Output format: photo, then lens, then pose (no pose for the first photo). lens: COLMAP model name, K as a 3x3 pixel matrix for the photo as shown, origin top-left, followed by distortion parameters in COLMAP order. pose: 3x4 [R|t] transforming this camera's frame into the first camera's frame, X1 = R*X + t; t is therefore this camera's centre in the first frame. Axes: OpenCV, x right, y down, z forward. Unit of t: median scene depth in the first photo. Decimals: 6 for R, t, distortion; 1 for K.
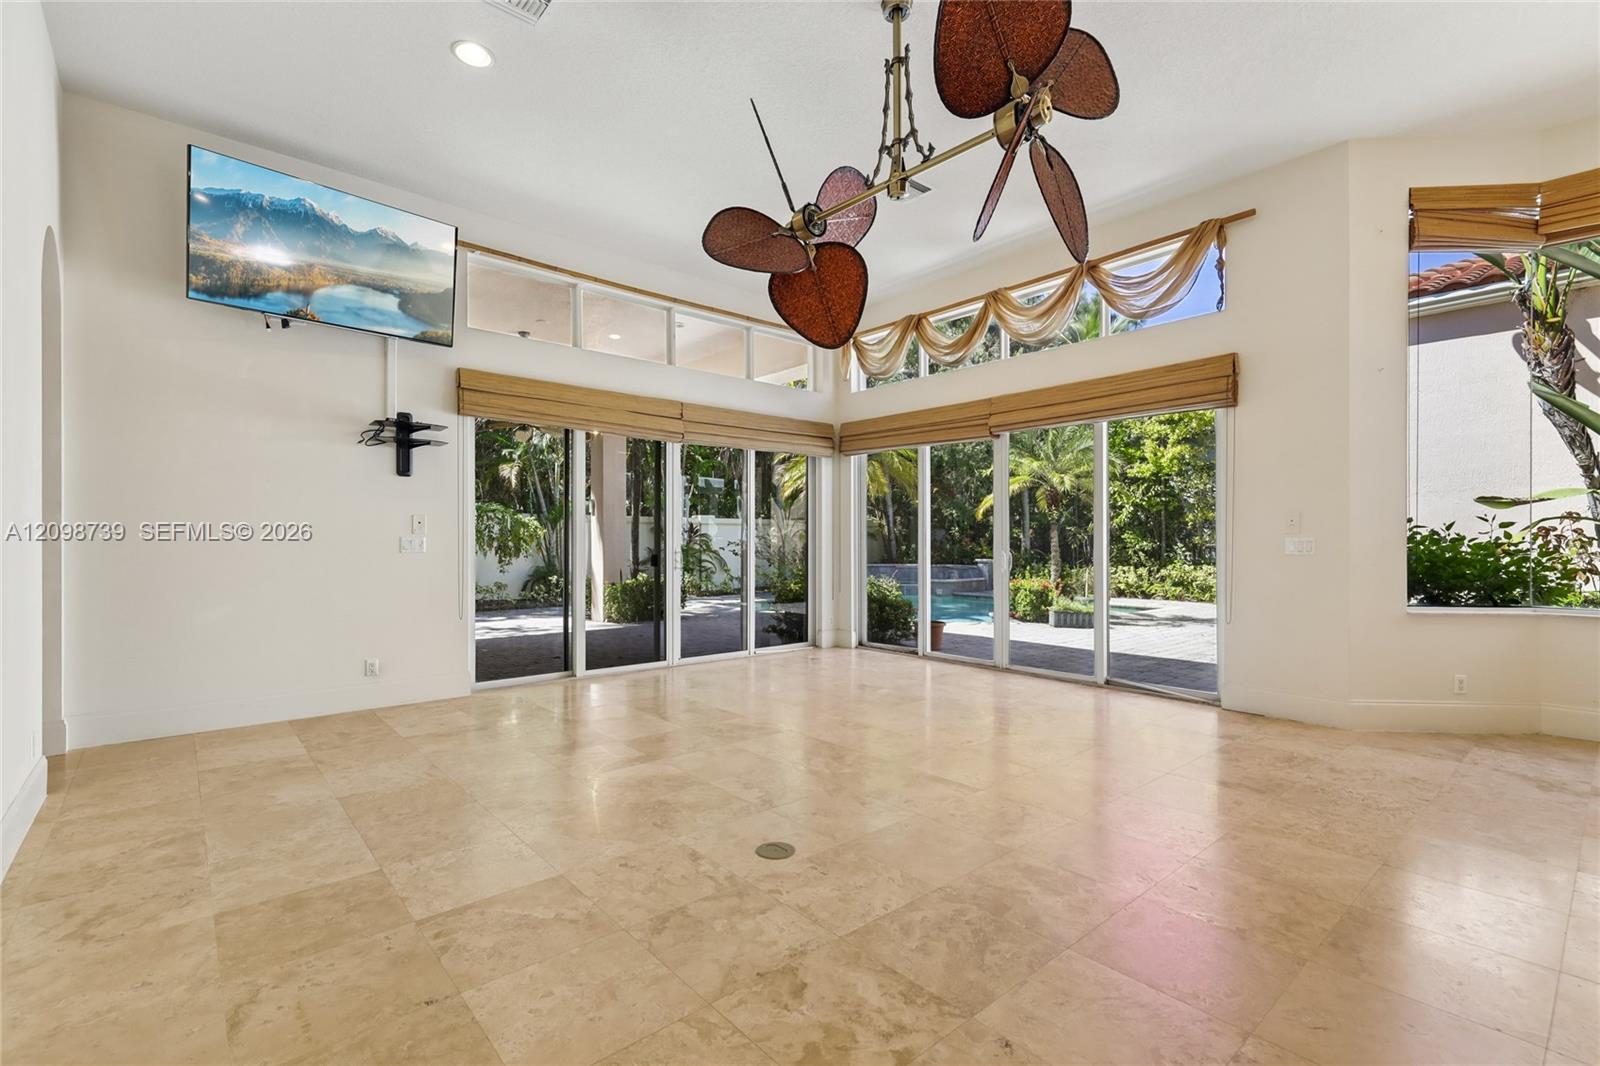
lens RADIAL K [[713.7, 0, 803.2], [0, 713.7, 541.1], [0, 0, 1]] dist [0.017386, 0.000138]
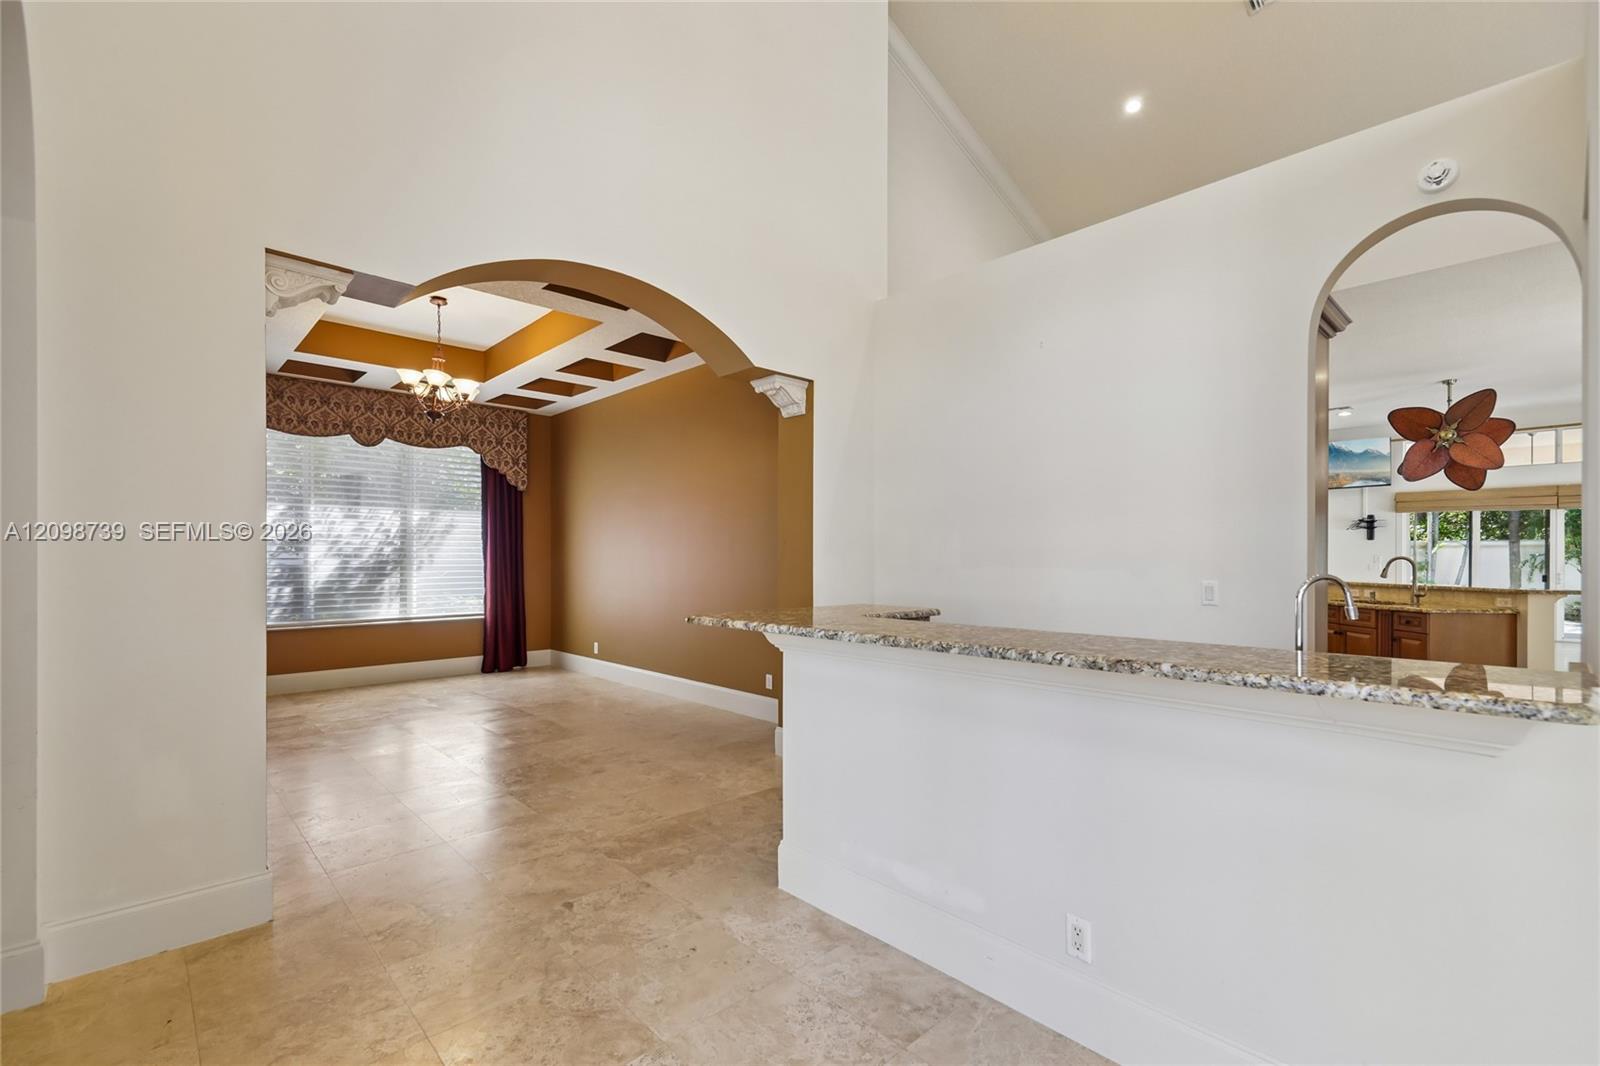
lens RADIAL K [[702.2, 0, 793.3], [0, 702.2, 559.4], [0, 0, 1]] dist [0.005361, 0.000441]
pose [[0.018698, 0.002488, -0.999822, 2.087888], [-0.000242, 0.999997, 0.002484, -0.031445], [0.999825, 0.000195, 0.018699, -1.195868]]
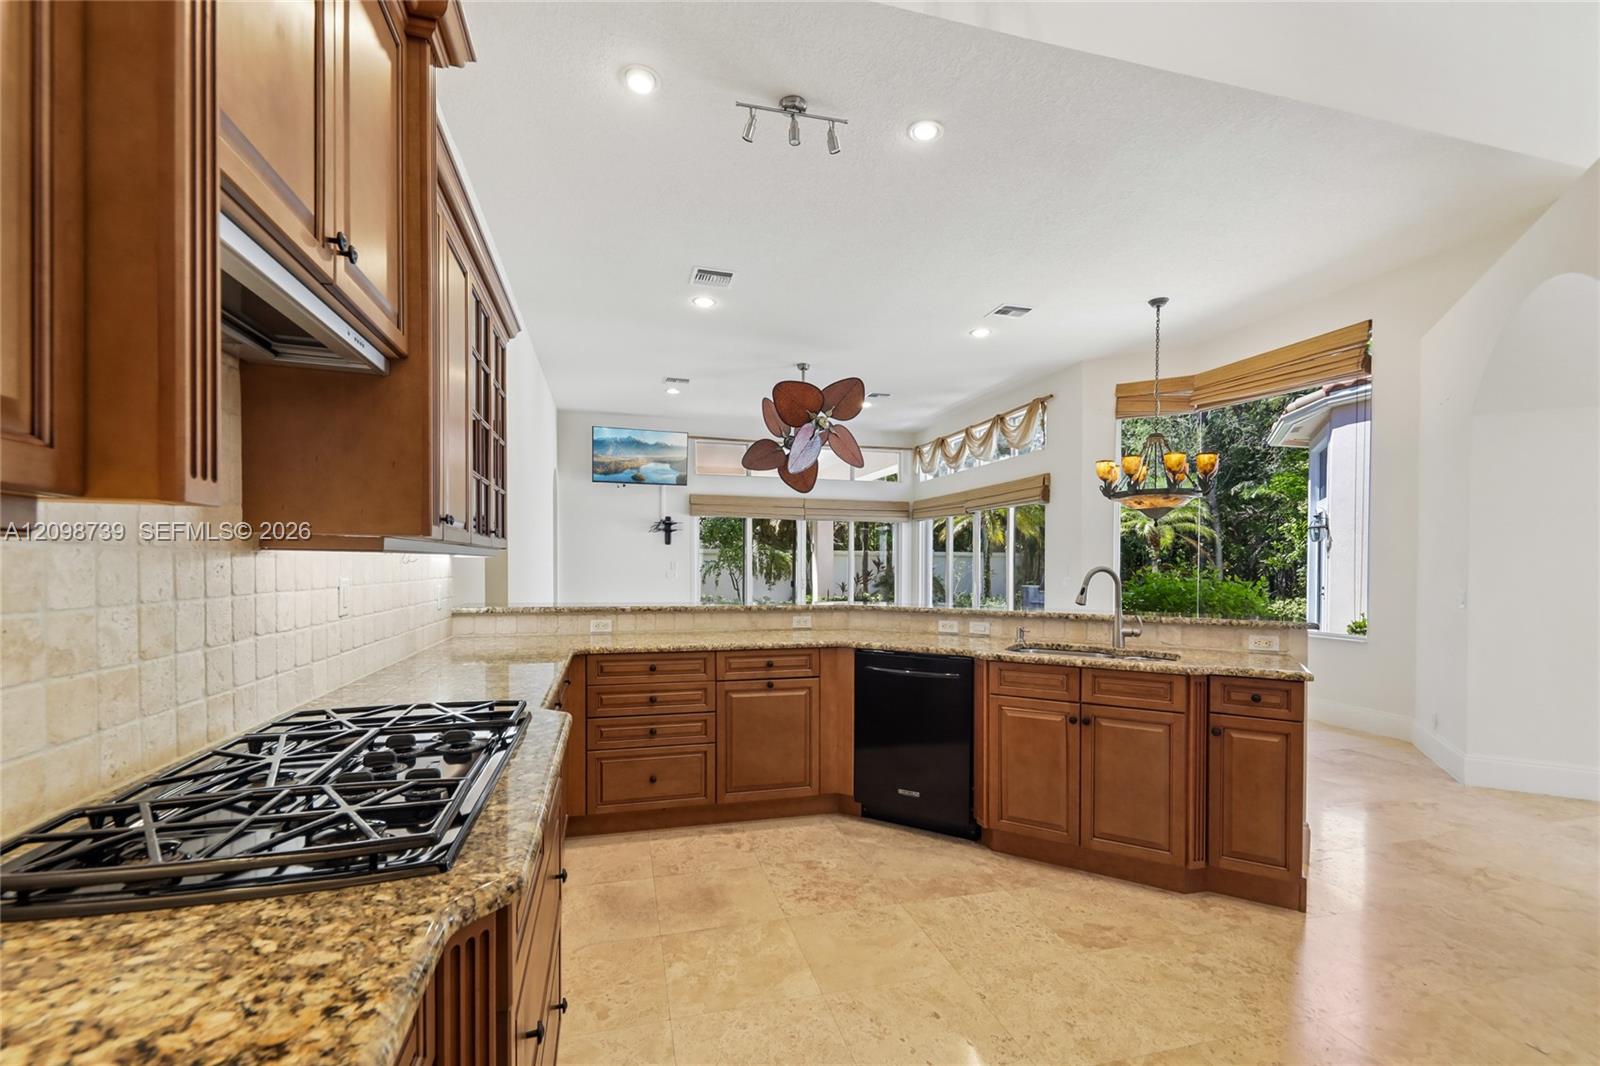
lens RADIAL K [[682.2, 0, 798.6], [0, 682.2, 569.3], [0, 0, 1]] dist [0.015095, -0.000010]
pose [[0.896104, 0.010910, -0.443711, 0.859915], [-0.008736, 0.999938, 0.006942, -0.033319], [0.443759, -0.002345, 0.896143, -0.839923]]
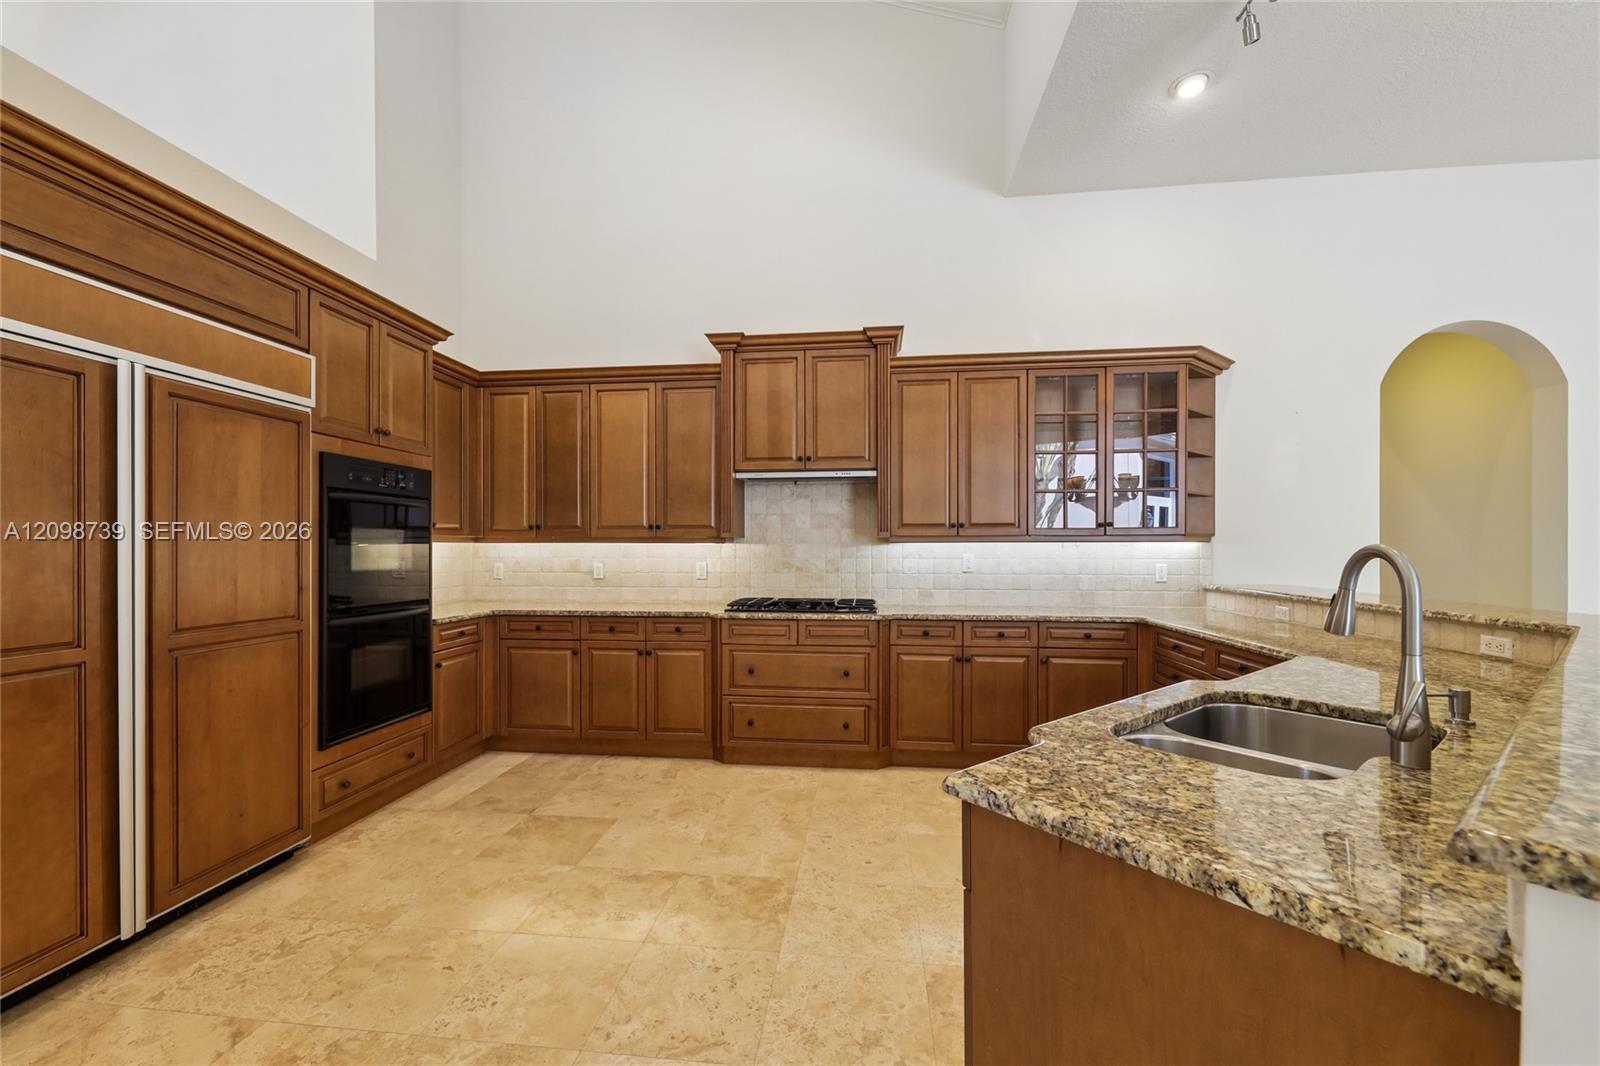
lens RADIAL K [[639.3, 0, 794.1], [0, 639.3, 548.5], [0, 0, 1]] dist [0.011656, -0.005996]
pose [[-0.747632, 0.002886, -0.664107, 1.177900], [0.001082, 0.999995, 0.003127, -0.033359], [0.664112, 0.001619, -0.747631, -0.030434]]
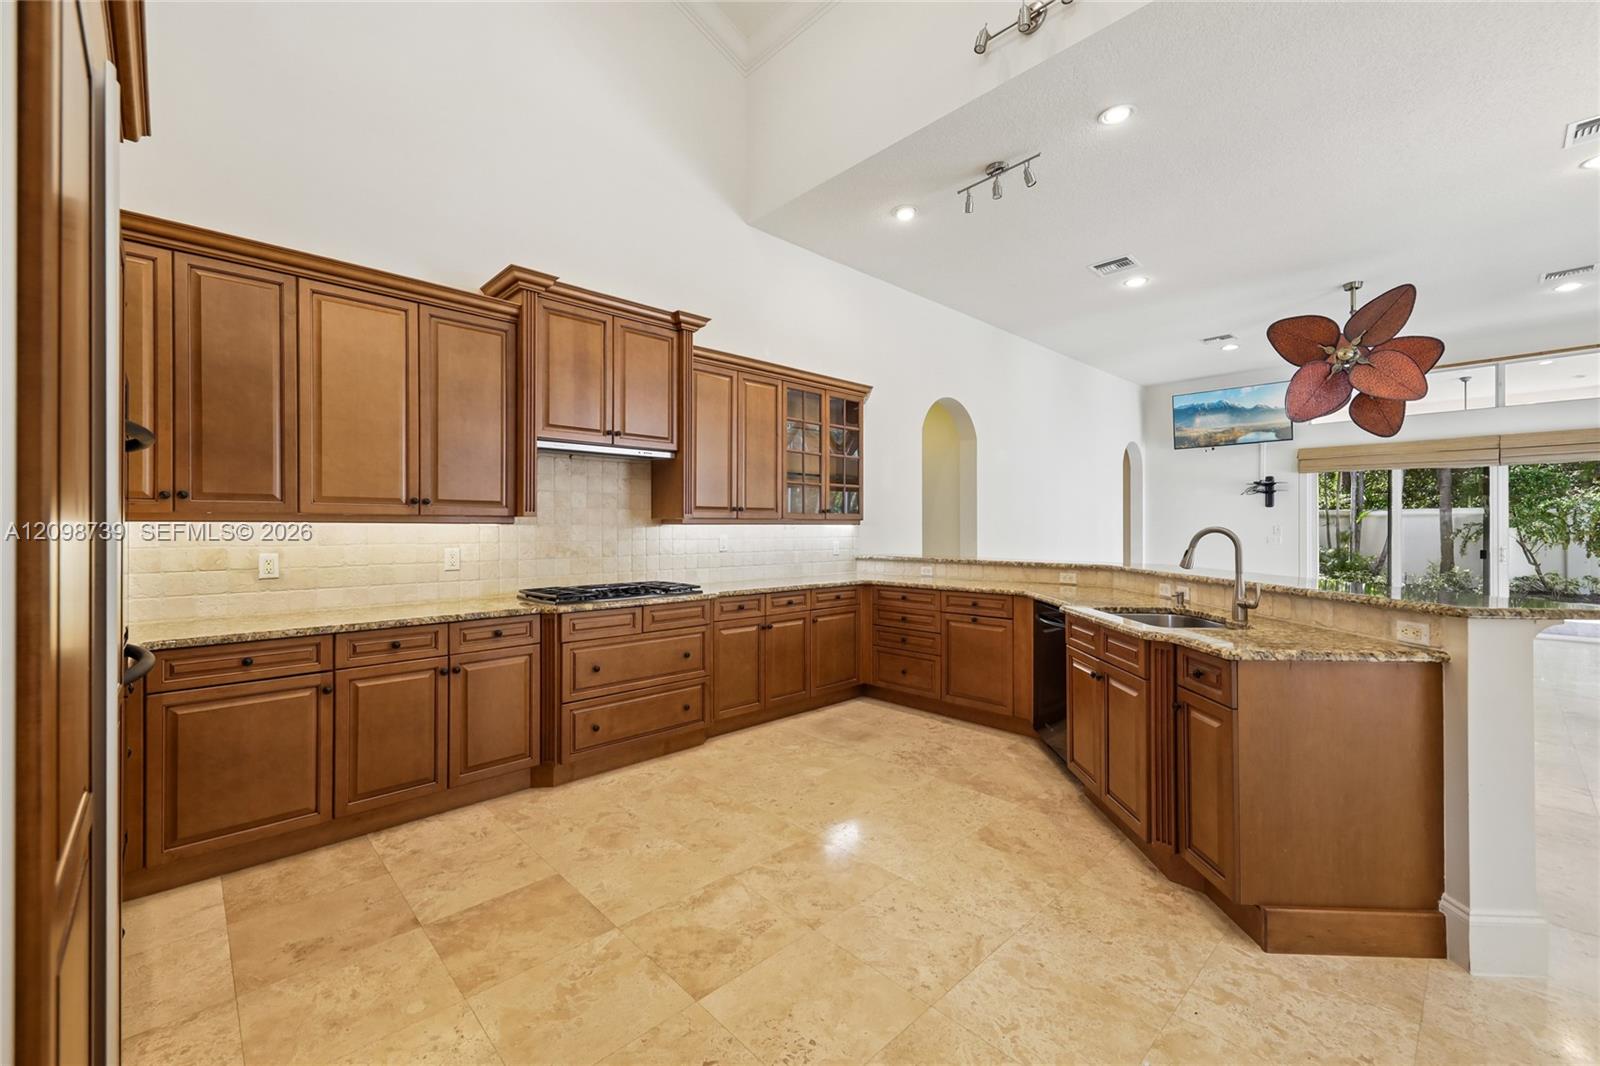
lens RADIAL K [[645.5, 0, 800.0], [0, 645.5, 526.2], [0, 0, 1]] dist [0.017280, -0.000192]
pose [[0.035534, -0.003903, -0.999361, 1.411756], [0.001171, 0.999992, -0.003864, -0.032229], [0.999368, -0.001032, 0.035538, -0.470725]]
